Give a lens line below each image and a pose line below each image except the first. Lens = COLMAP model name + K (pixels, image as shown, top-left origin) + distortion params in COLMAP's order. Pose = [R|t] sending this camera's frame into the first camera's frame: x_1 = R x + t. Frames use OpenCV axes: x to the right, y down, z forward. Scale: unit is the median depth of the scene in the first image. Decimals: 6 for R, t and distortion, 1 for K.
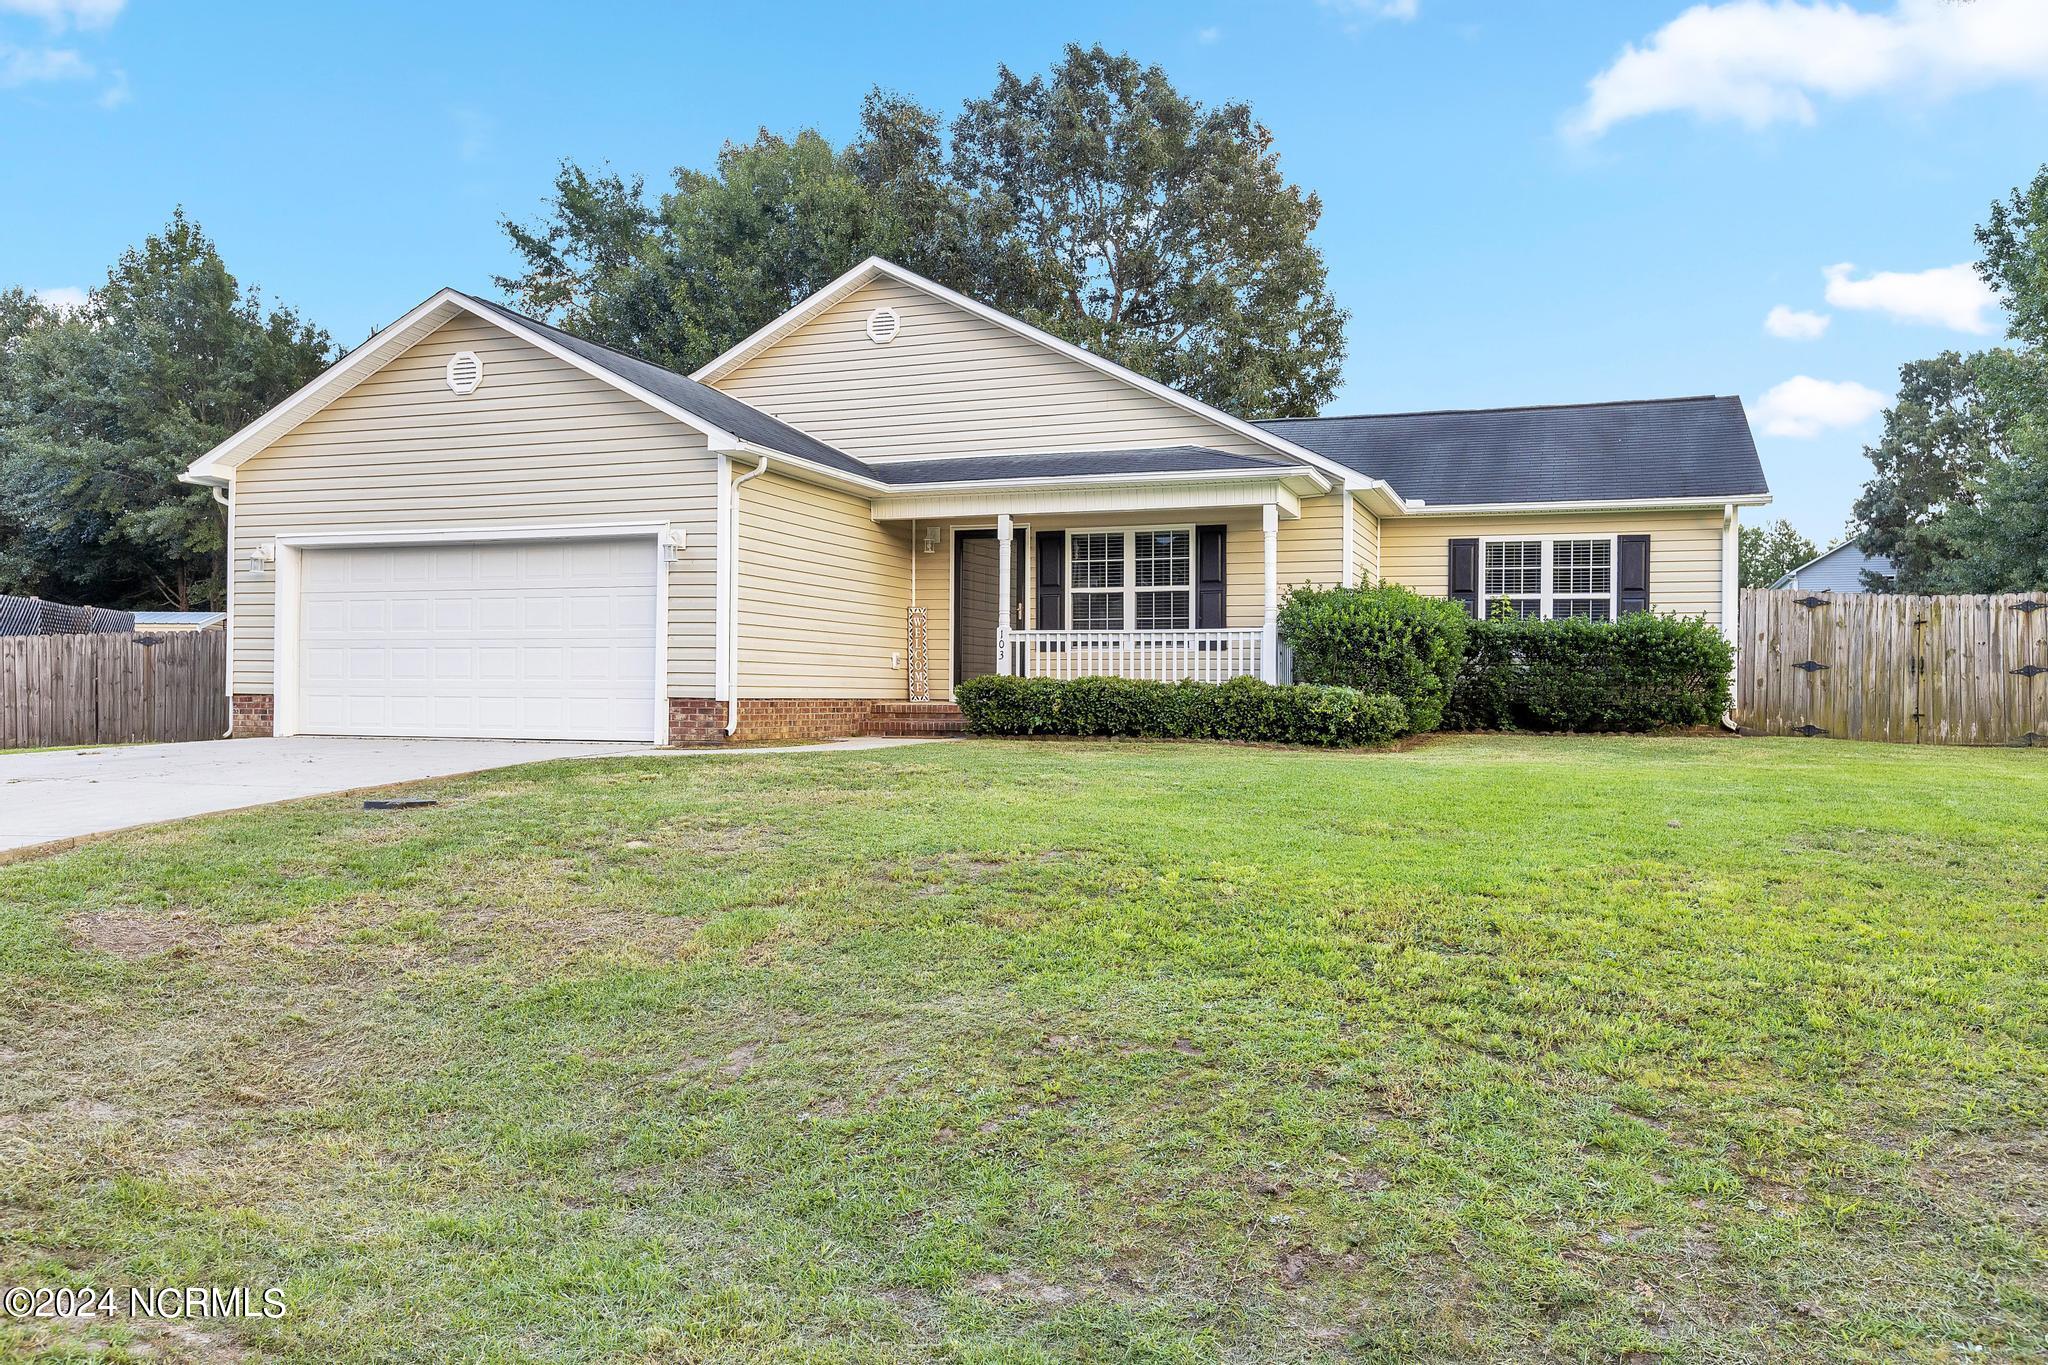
lens RADIAL K [[1125.0, 0, 1223.8], [0, 1125.0, 676.1], [0, 0, 1]] dist [0.001675, 0.001051]
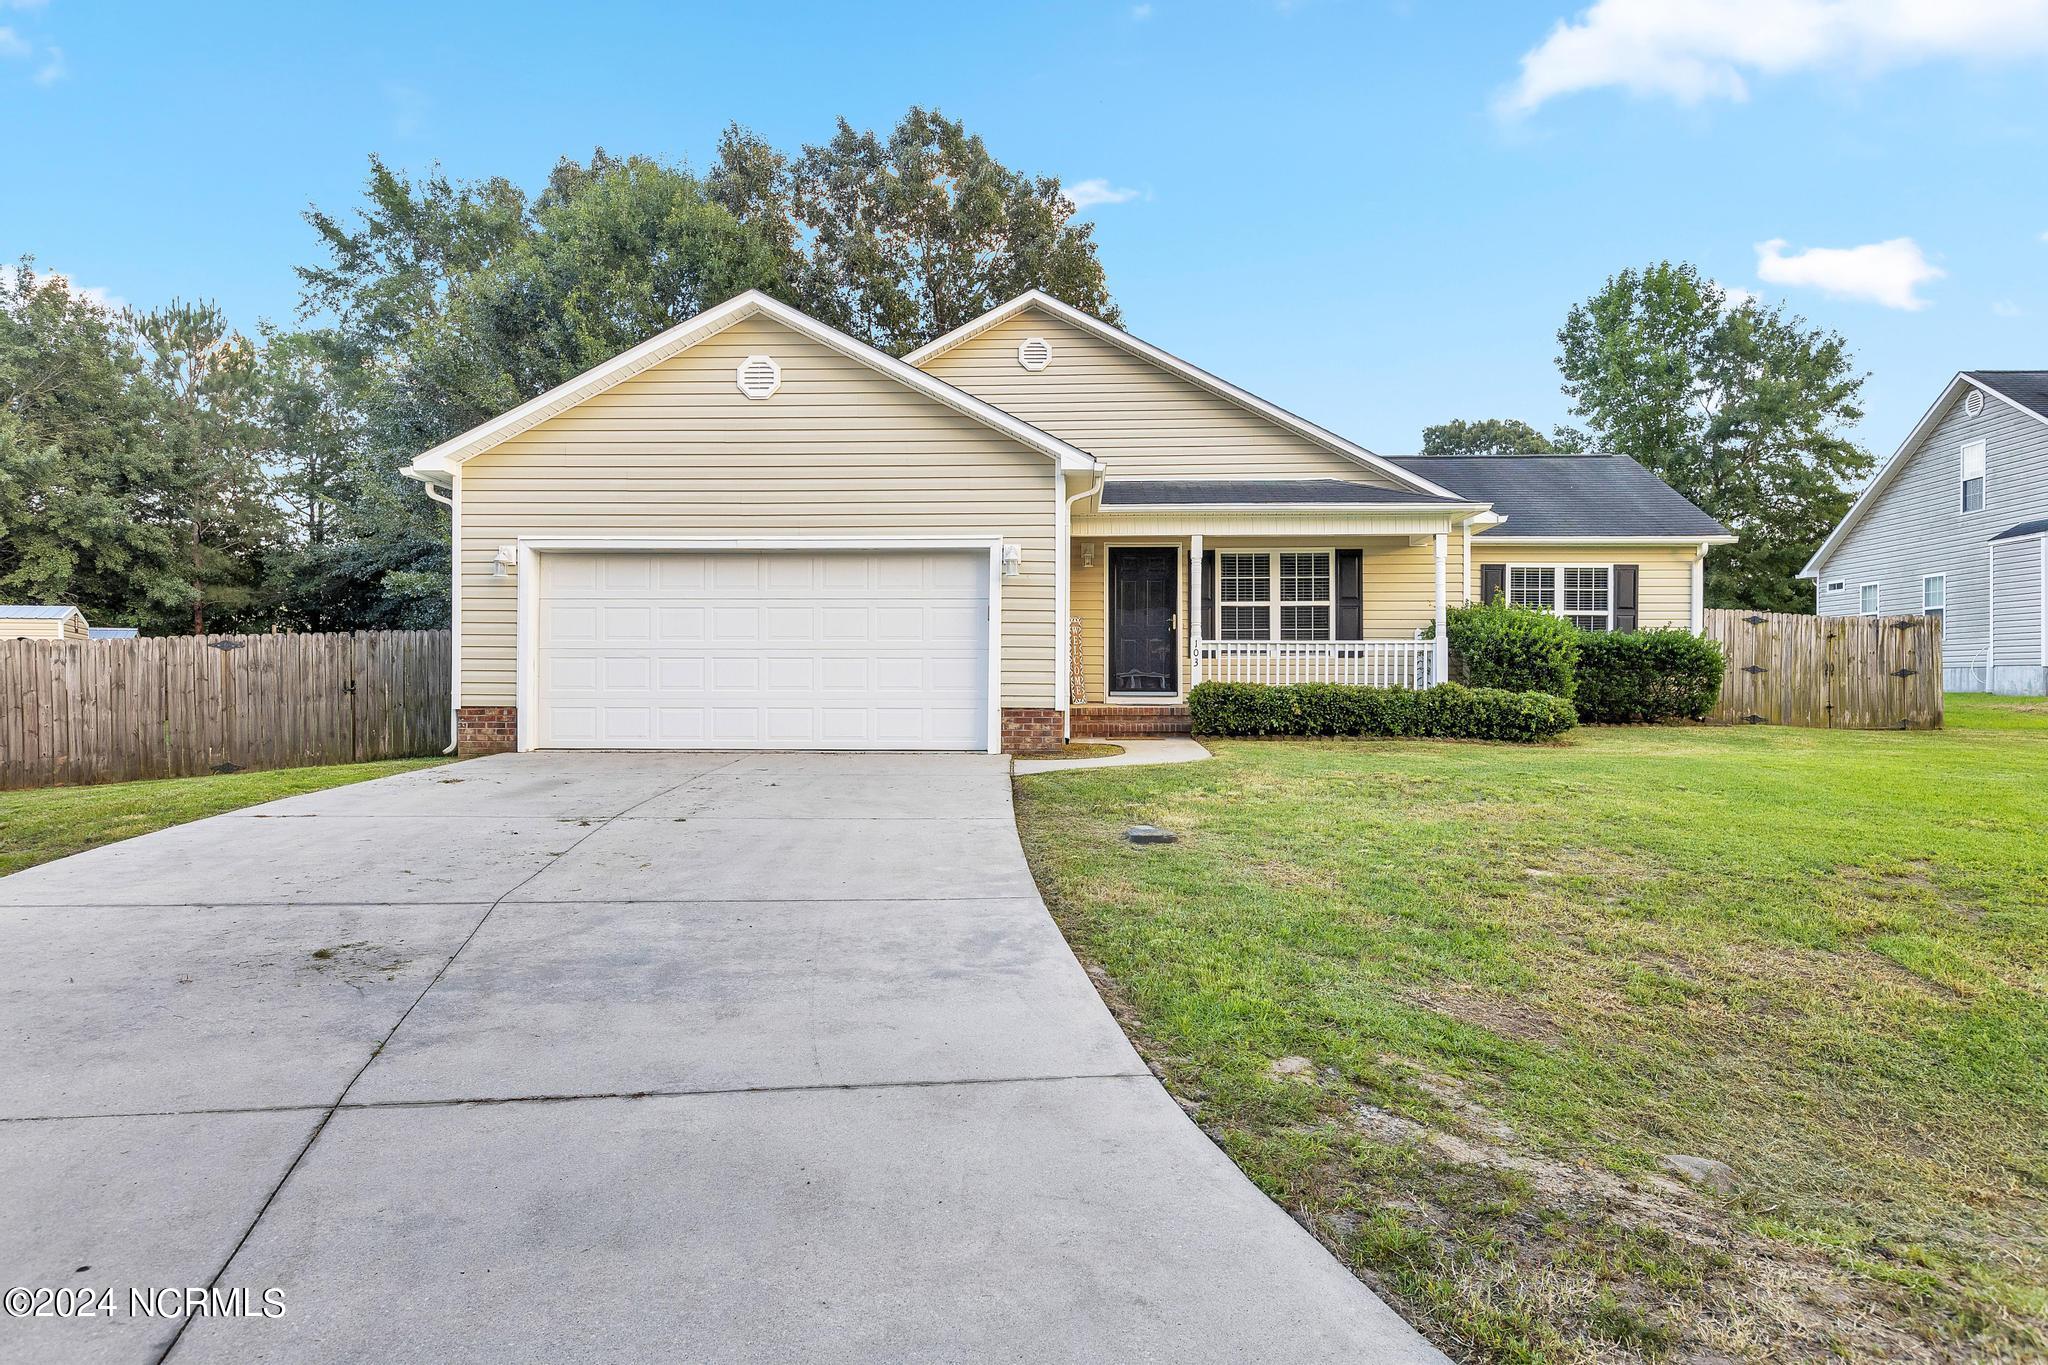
lens RADIAL K [[939.9, 0, 1032.1], [0, 939.9, 669.6], [0, 0, 1]] dist [0.002638, 0.000304]
pose [[0.975616, -0.002681, 0.219466, -0.533890], [0.000900, 0.999966, 0.008211, -0.018687], [-0.219480, -0.007814, 0.975586, 0.127762]]
